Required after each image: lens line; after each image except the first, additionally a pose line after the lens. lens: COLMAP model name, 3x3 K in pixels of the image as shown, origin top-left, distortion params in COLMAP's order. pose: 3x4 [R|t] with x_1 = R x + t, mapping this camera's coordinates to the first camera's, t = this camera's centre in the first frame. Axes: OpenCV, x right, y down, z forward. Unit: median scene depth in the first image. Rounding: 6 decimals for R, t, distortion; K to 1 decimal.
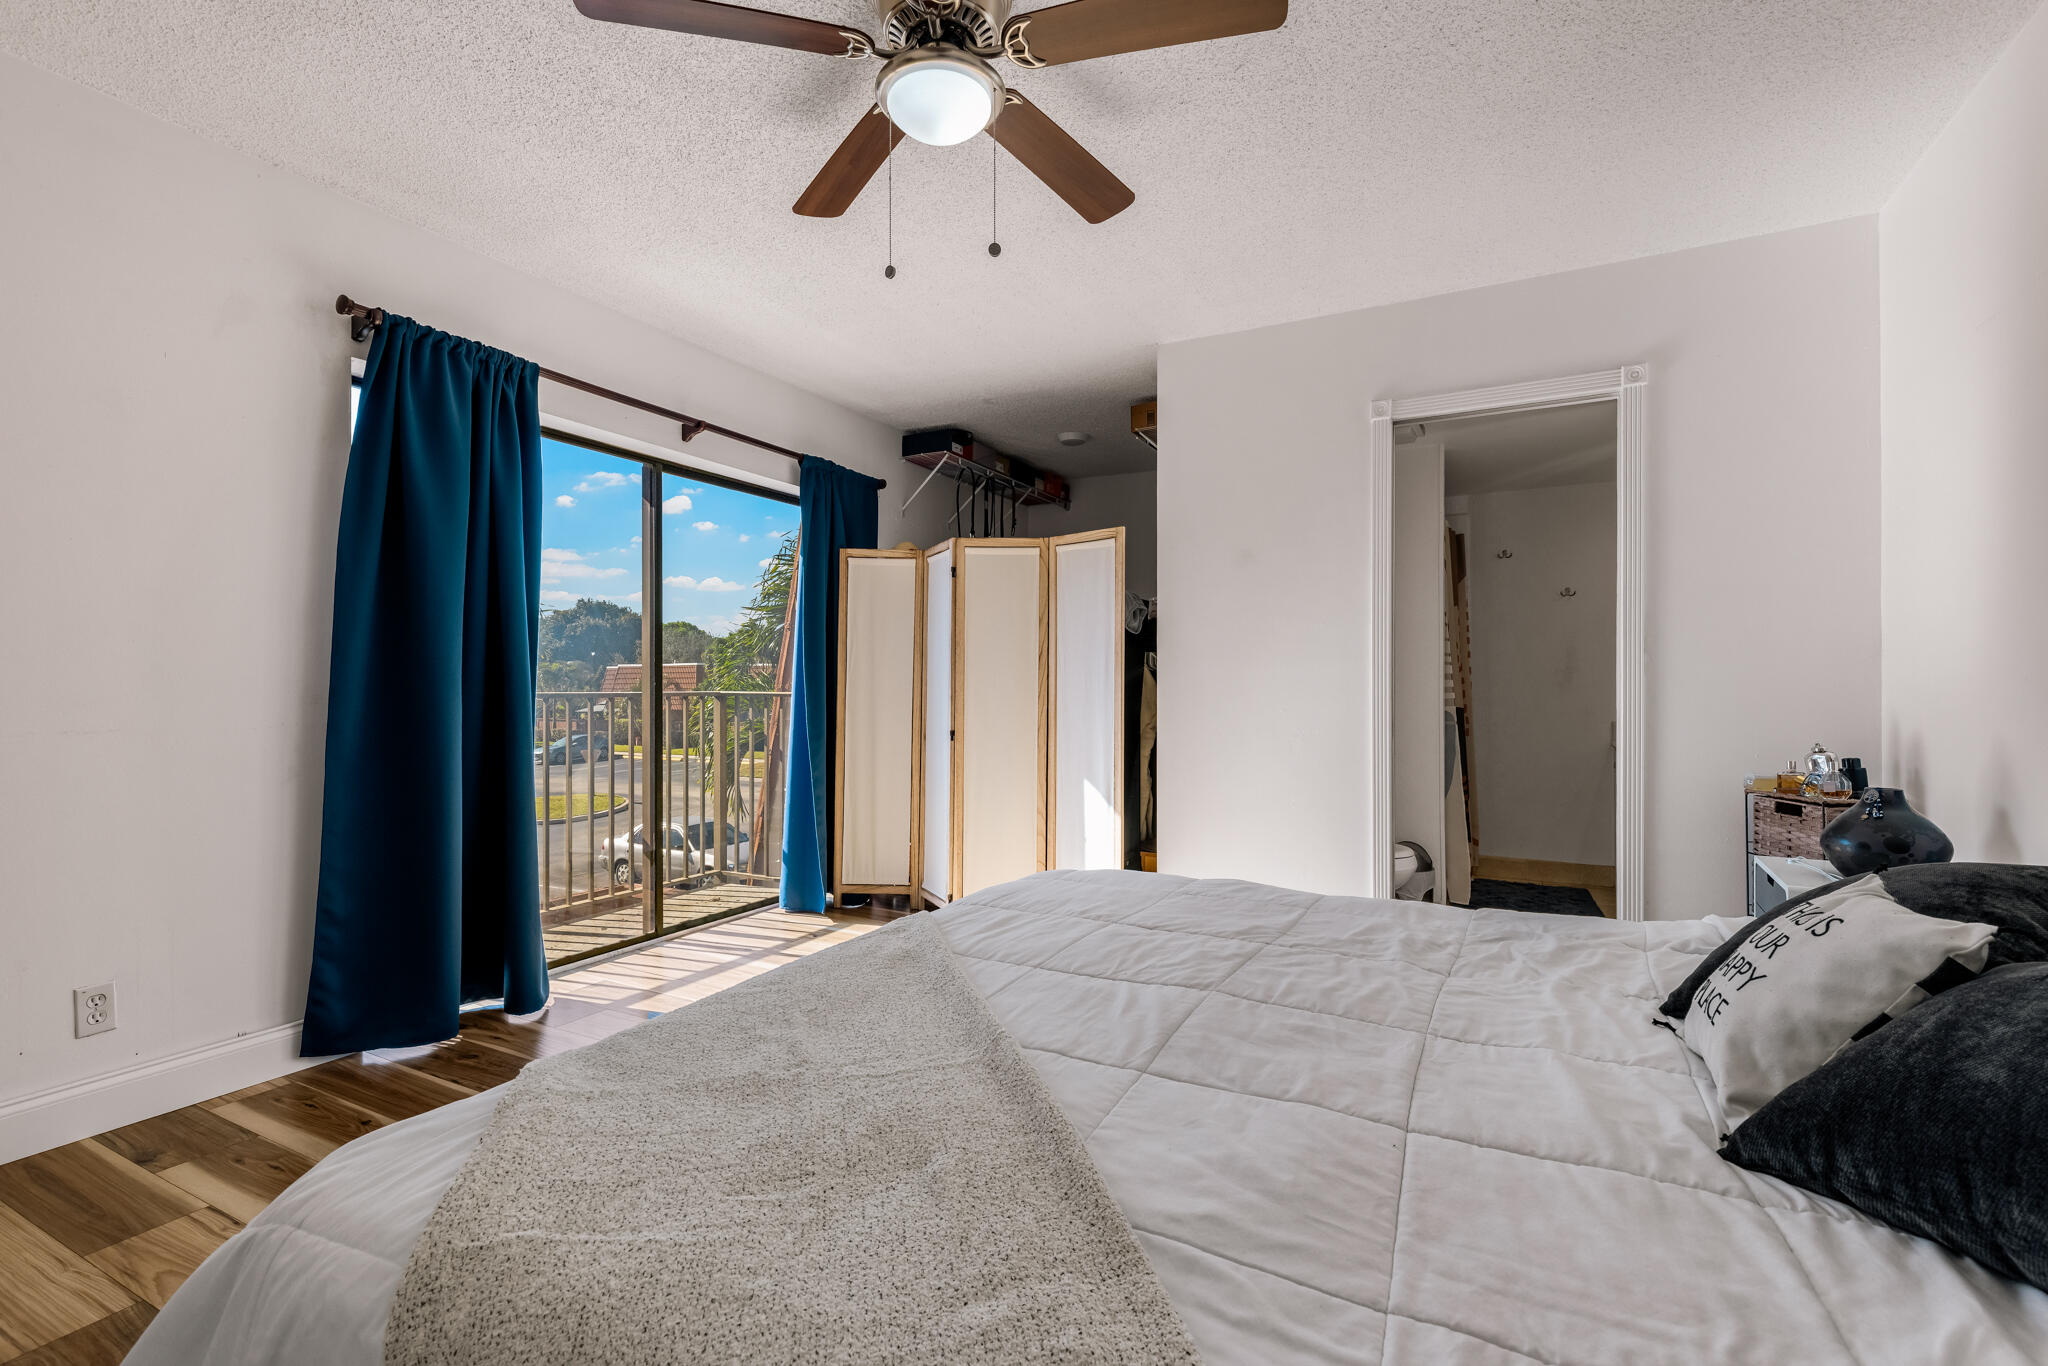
lens RADIAL K [[959.1, 0, 974.9], [0, 959.1, 681.3], [0, 0, 1]] dist [0.000569, -0.000006]
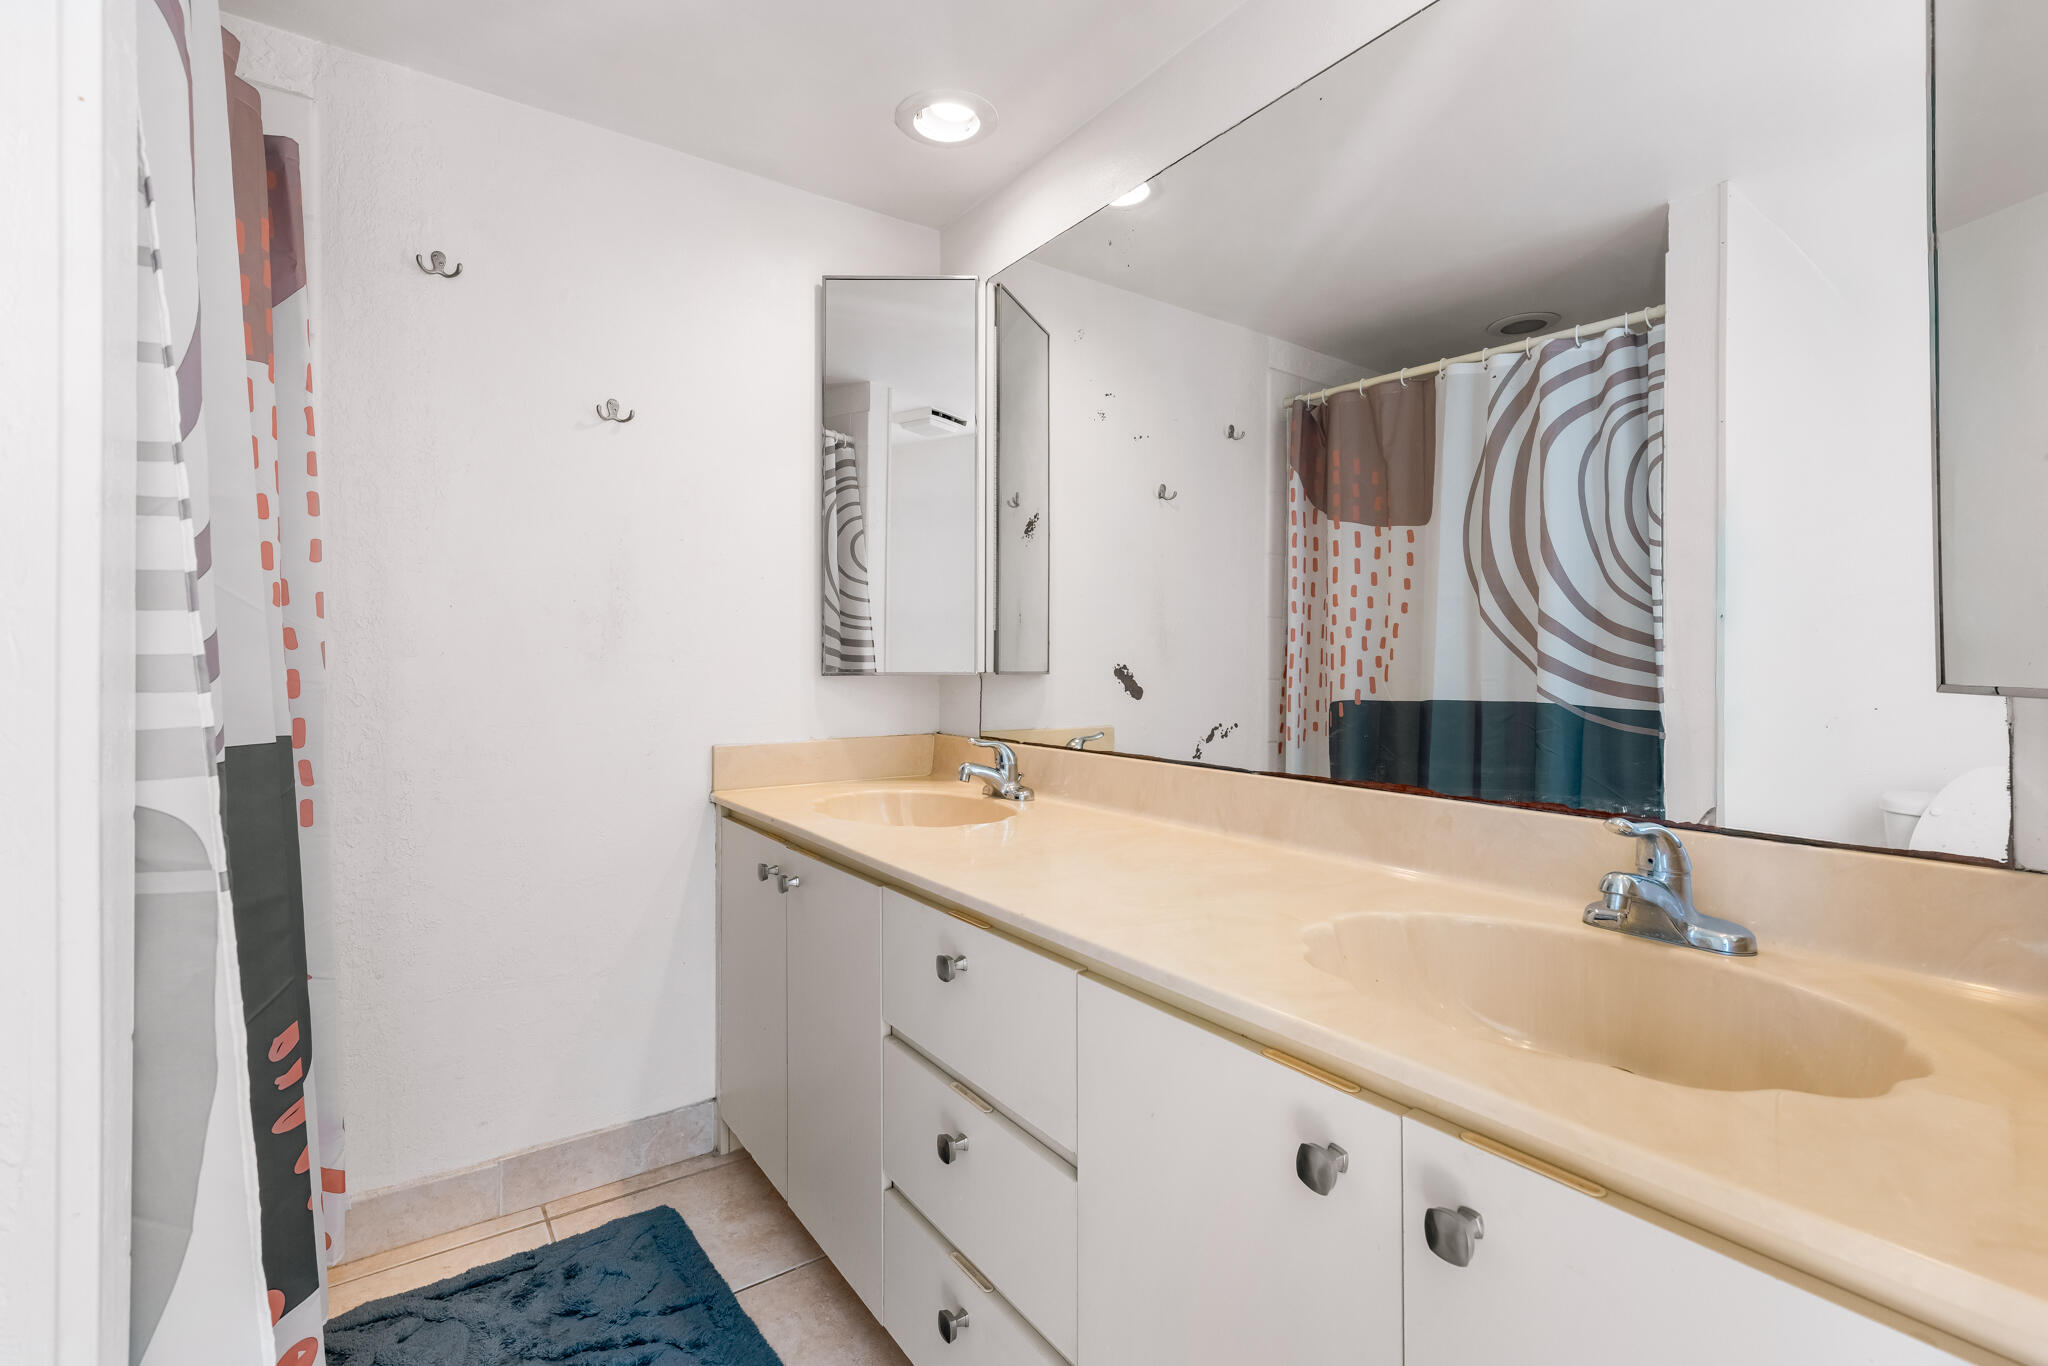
lens RADIAL K [[921.4, 0, 1029.3], [0, 921.4, 617.4], [0, 0, 1]] dist [0.001774, 0.000229]
pose [[0.419950, 0.047917, 0.906281, 0.501498], [-0.003087, 0.998675, -0.051372, 0.008260], [-0.907542, 0.018776, 0.419542, 0.969737]]
